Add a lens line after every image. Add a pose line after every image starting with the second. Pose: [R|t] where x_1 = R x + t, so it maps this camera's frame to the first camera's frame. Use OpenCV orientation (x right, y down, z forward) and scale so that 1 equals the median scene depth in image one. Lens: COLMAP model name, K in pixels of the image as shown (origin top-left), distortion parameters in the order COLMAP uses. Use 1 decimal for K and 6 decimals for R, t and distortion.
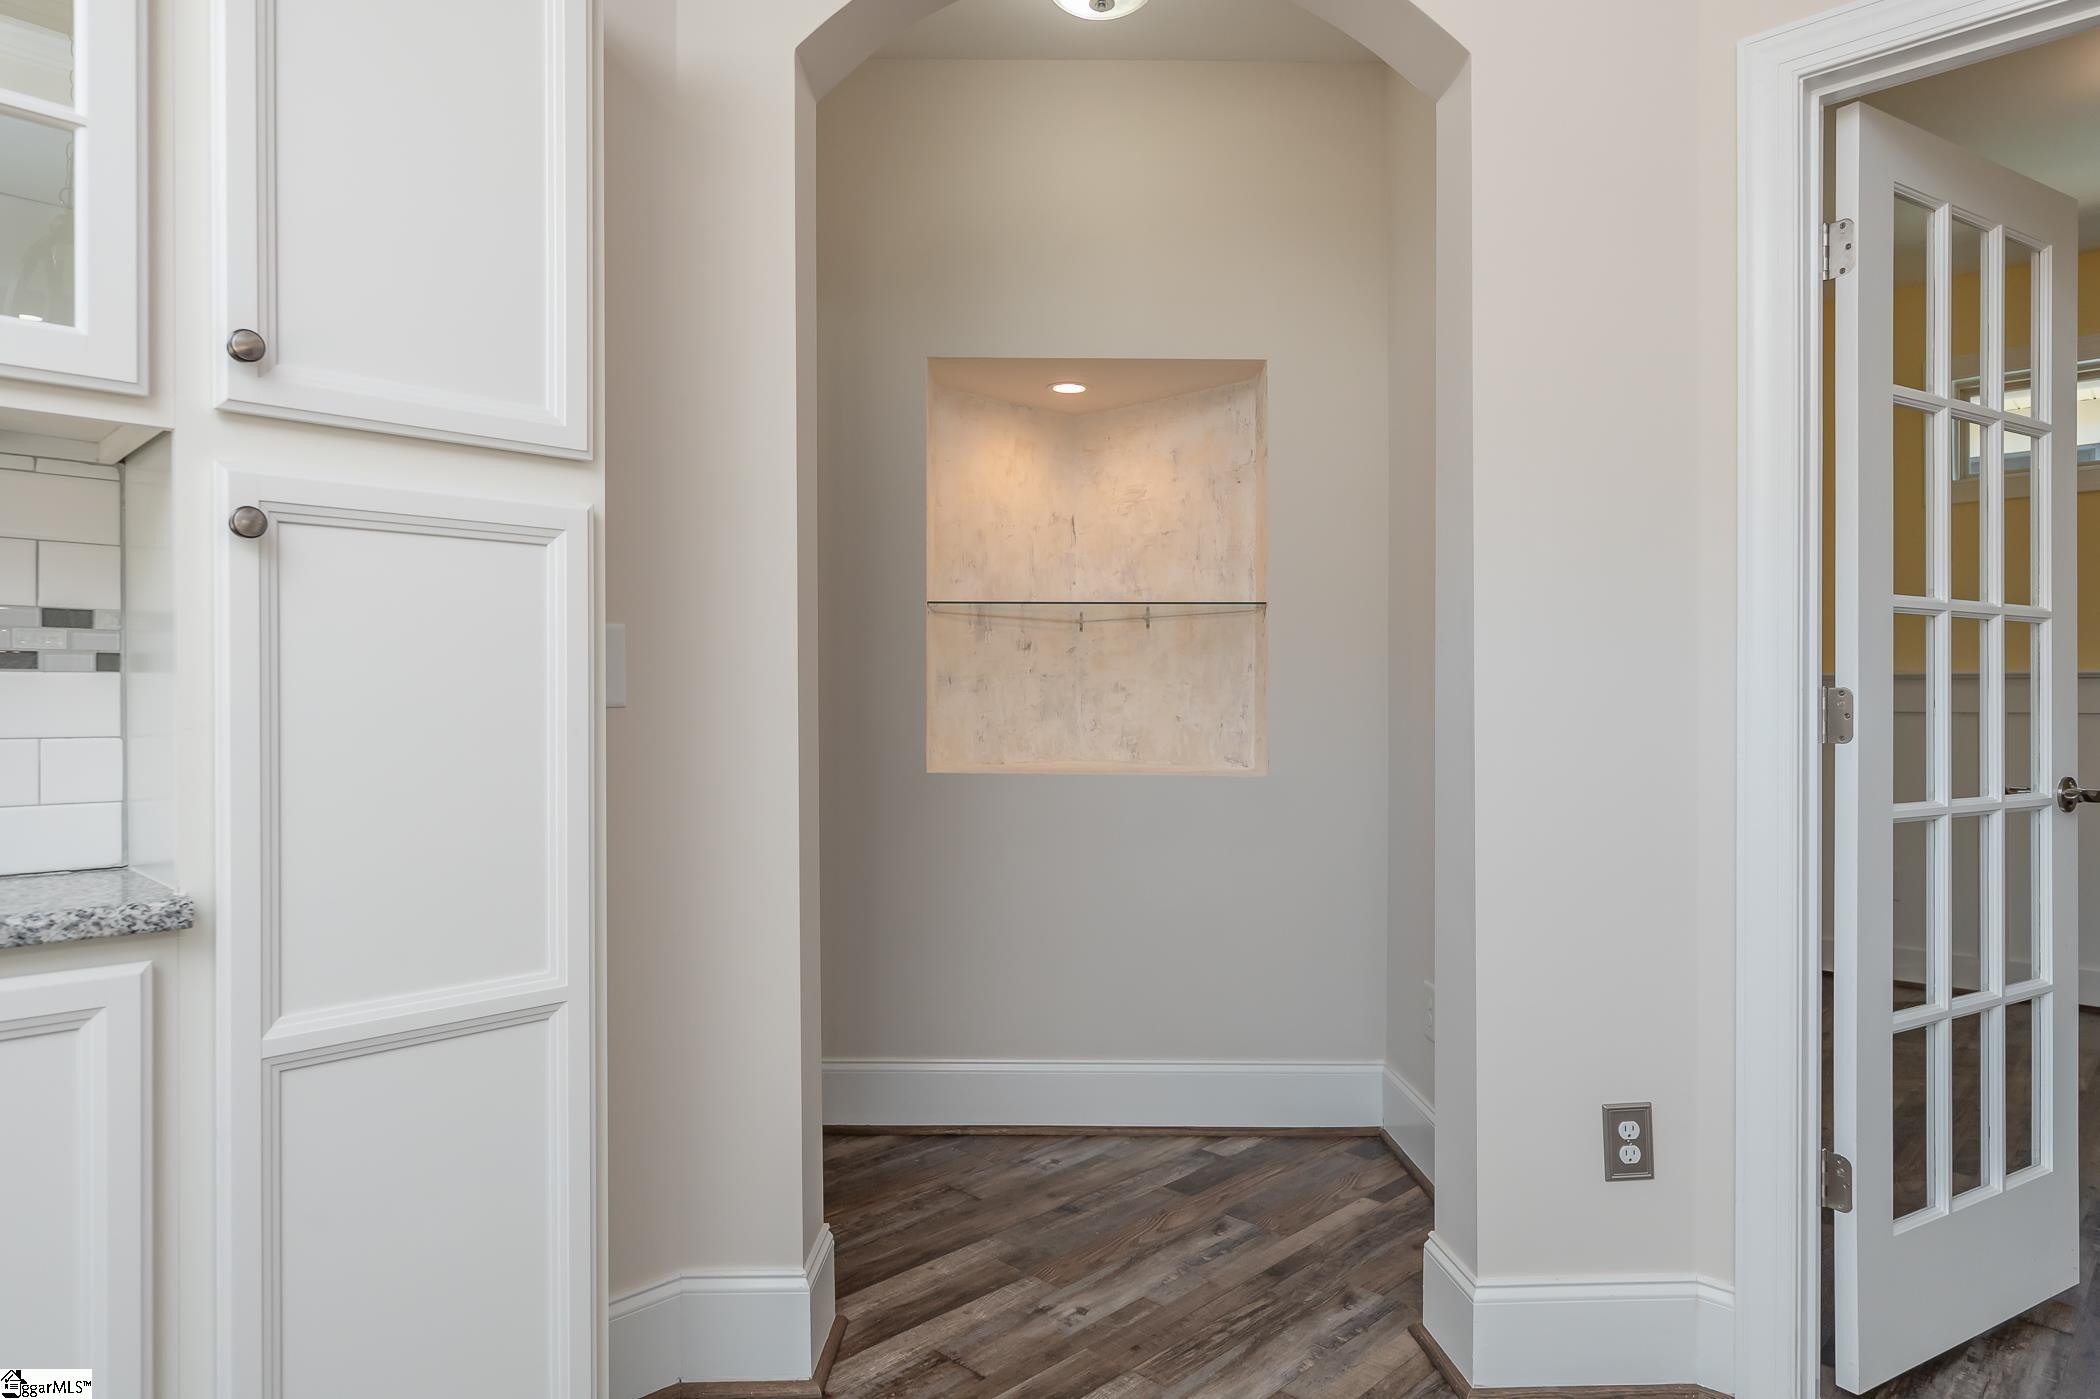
lens RADIAL K [[1198.4, 0, 1054.4], [0, 1198.4, 696.7], [0, 0, 1]] dist [-0.000631, -0.000127]
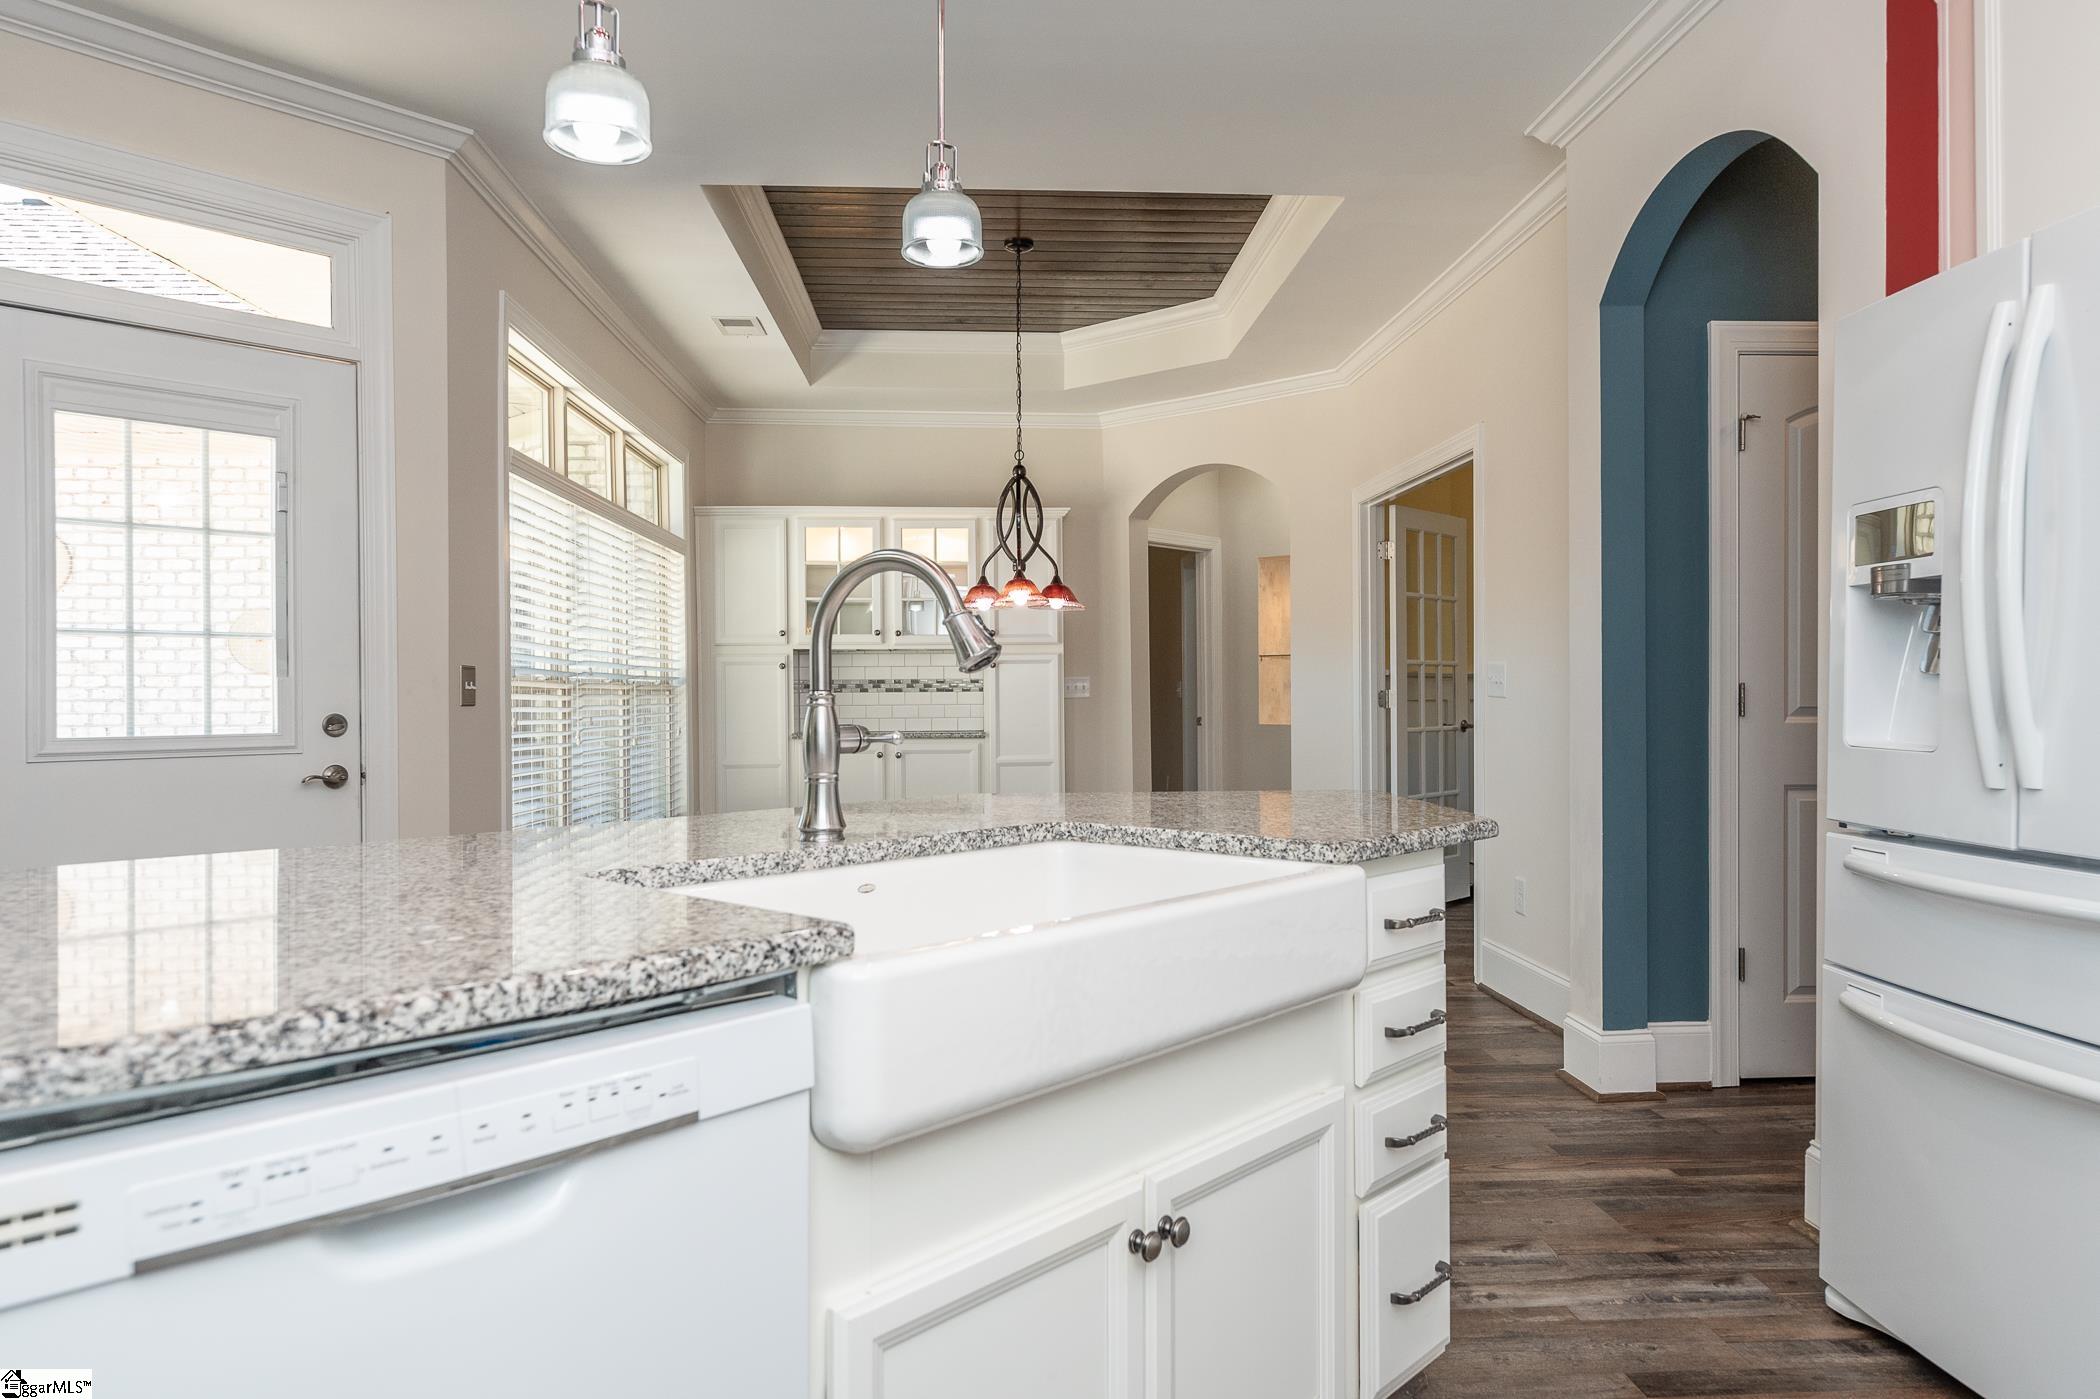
lens RADIAL K [[1350.8, 0, 1050.6], [0, 1350.8, 703.8], [0, 0, 1]] dist [0.005418, 0.000926]
pose [[0.738288, 0.007154, -0.674448, 2.662819], [-0.004552, 0.999974, 0.005624, 0.009126], [0.674471, -0.001082, 0.738301, -2.437332]]
